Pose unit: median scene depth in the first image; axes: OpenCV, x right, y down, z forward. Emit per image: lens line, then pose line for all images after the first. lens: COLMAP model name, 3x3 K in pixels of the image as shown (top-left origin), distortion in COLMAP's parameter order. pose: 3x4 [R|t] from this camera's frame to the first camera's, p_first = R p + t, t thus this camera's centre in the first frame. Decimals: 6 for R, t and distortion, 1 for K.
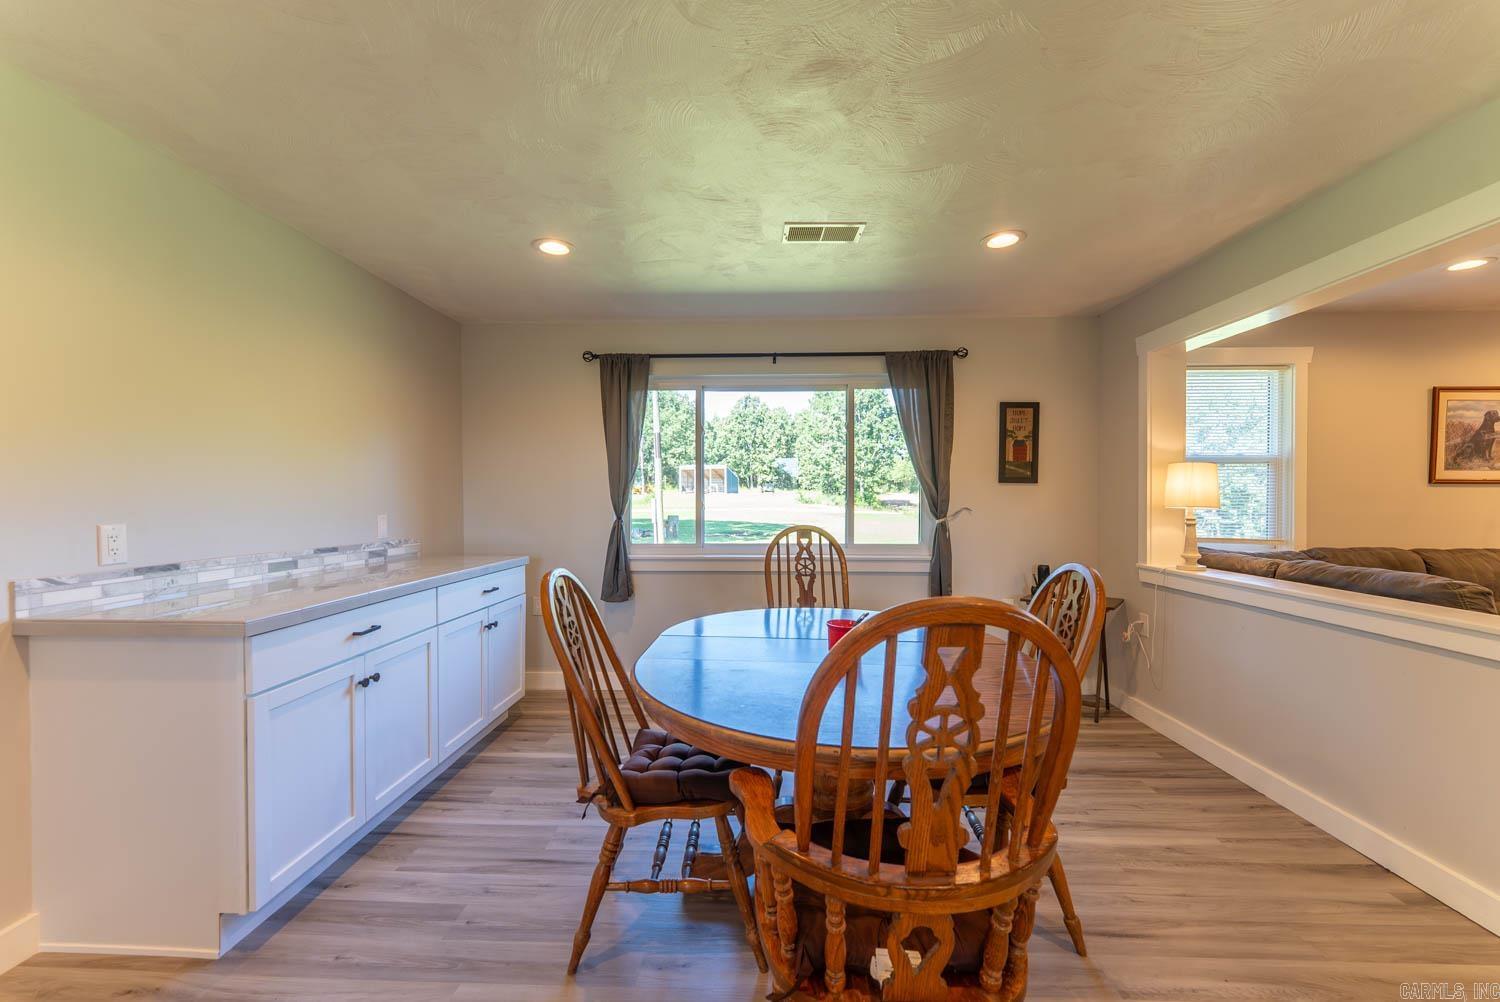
lens RADIAL K [[603.7, 0, 748.2], [0, 603.7, 508.2], [0, 0, 1]] dist [0.002771, 0.000285]
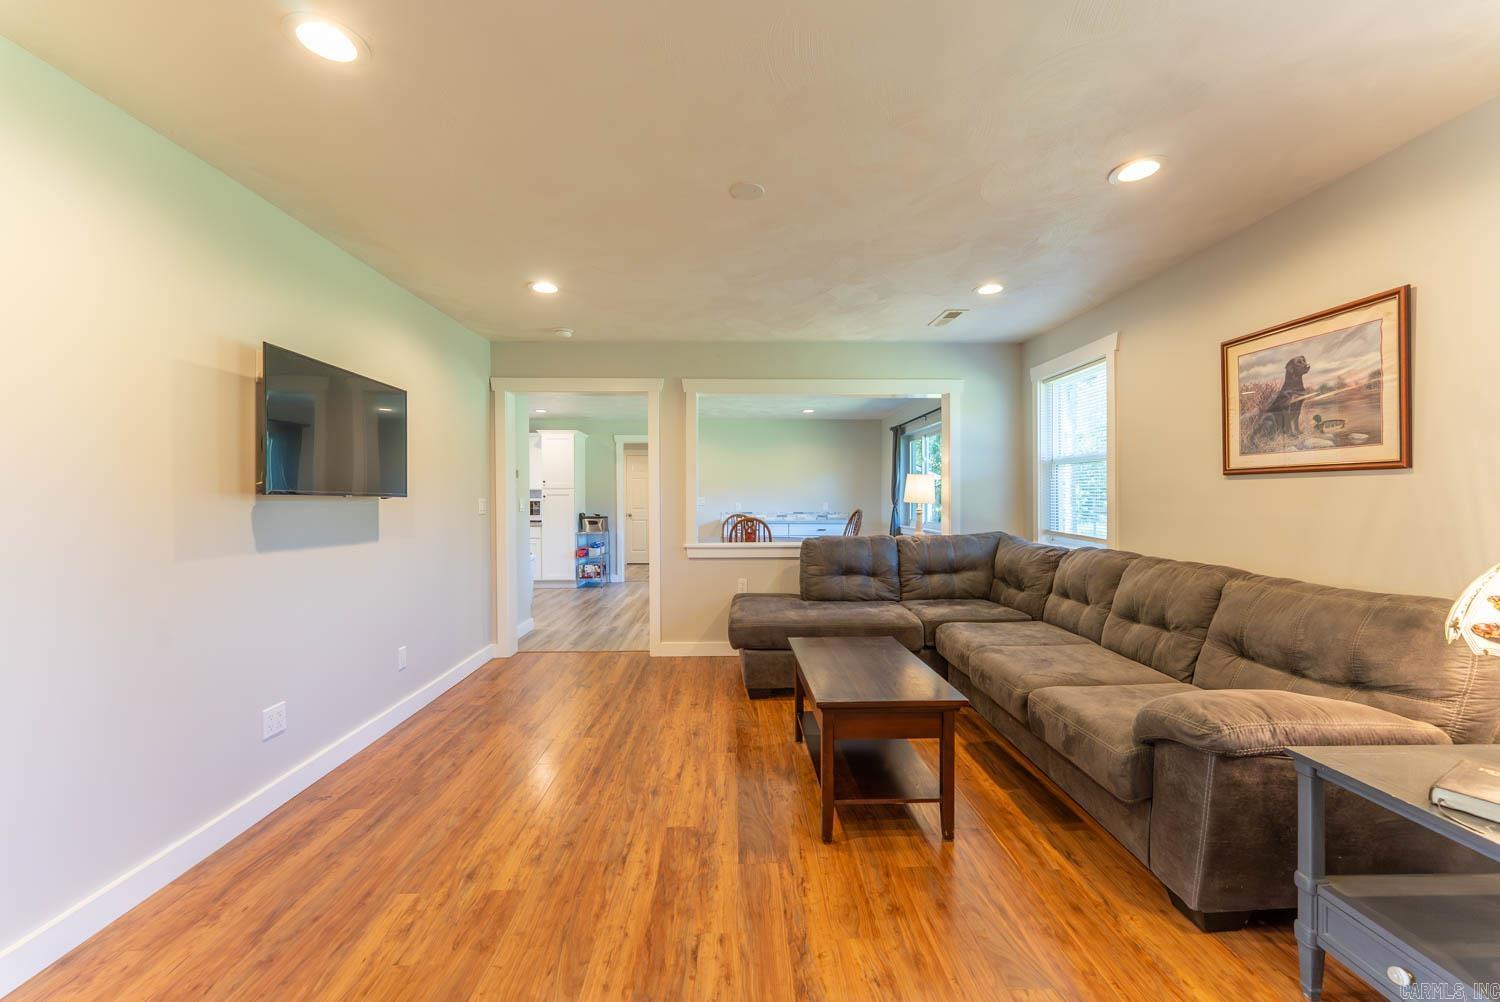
lens RADIAL K [[603.7, 0, 752.5], [0, 603.7, 499.8], [0, 0, 1]] dist [0.002771, 0.000285]
pose [[0.063471, 0.004667, -0.997973, 1.817995], [-0.004880, 0.999979, 0.004366, -0.011377], [0.997972, 0.004593, 0.063492, 0.388383]]
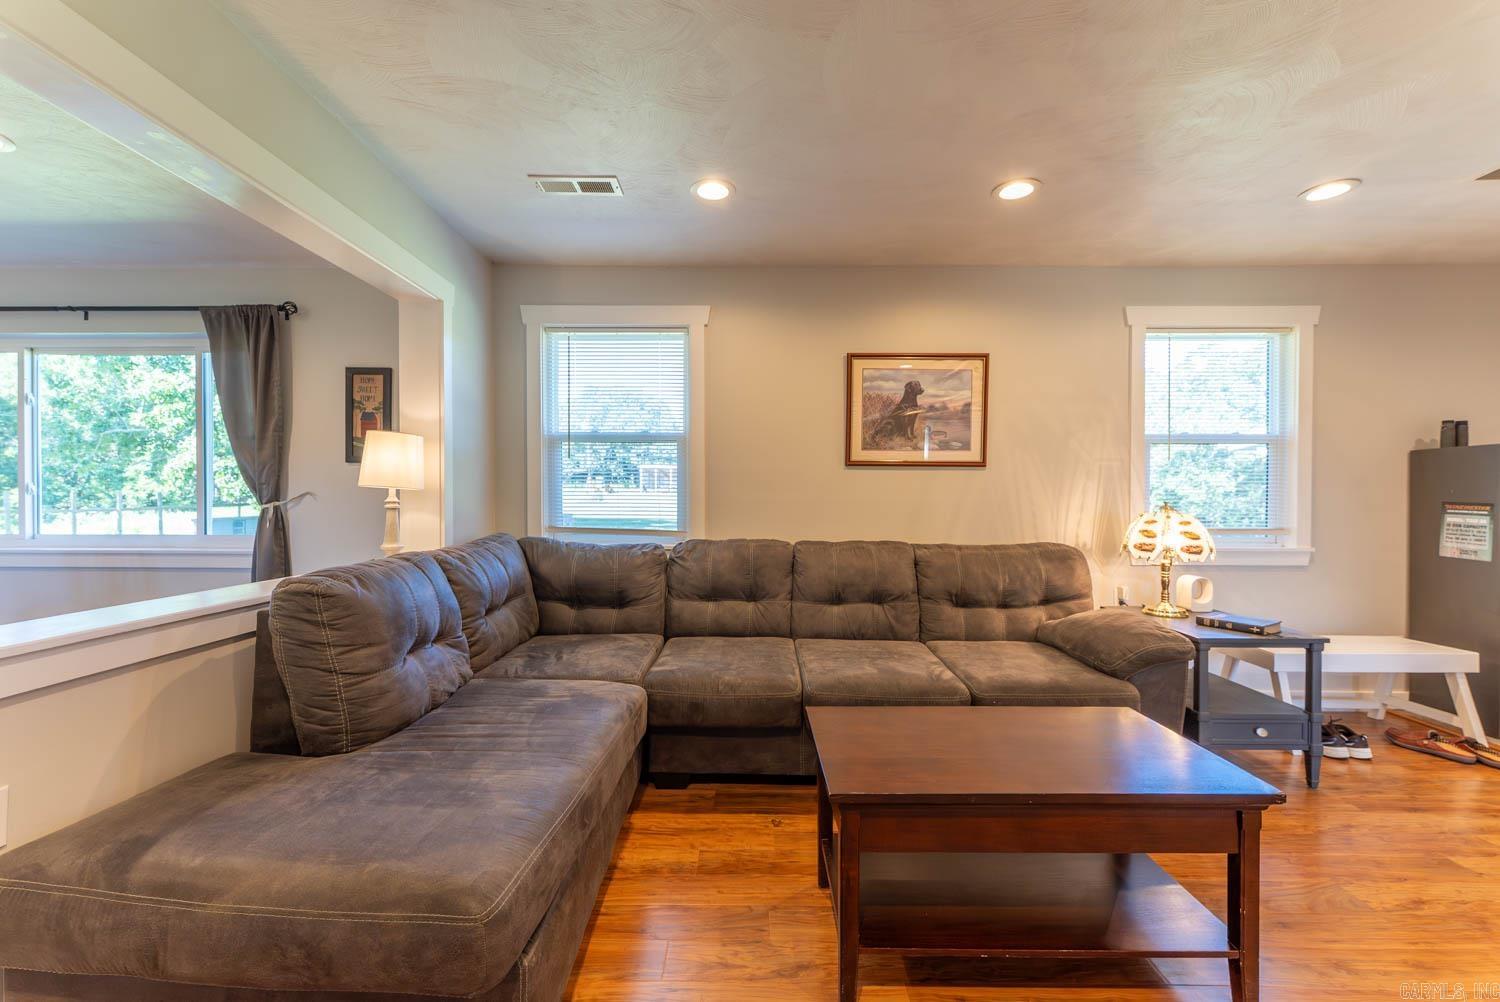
lens RADIAL K [[603.7, 0, 751.1], [0, 603.7, 508.0], [0, 0, 1]] dist [0.002771, 0.000285]
pose [[0.999878, 0.003325, 0.015234, 0.979433], [-0.003305, 0.999994, -0.001317, 0.020805], [-0.015239, 0.001266, 0.999883, 0.145746]]
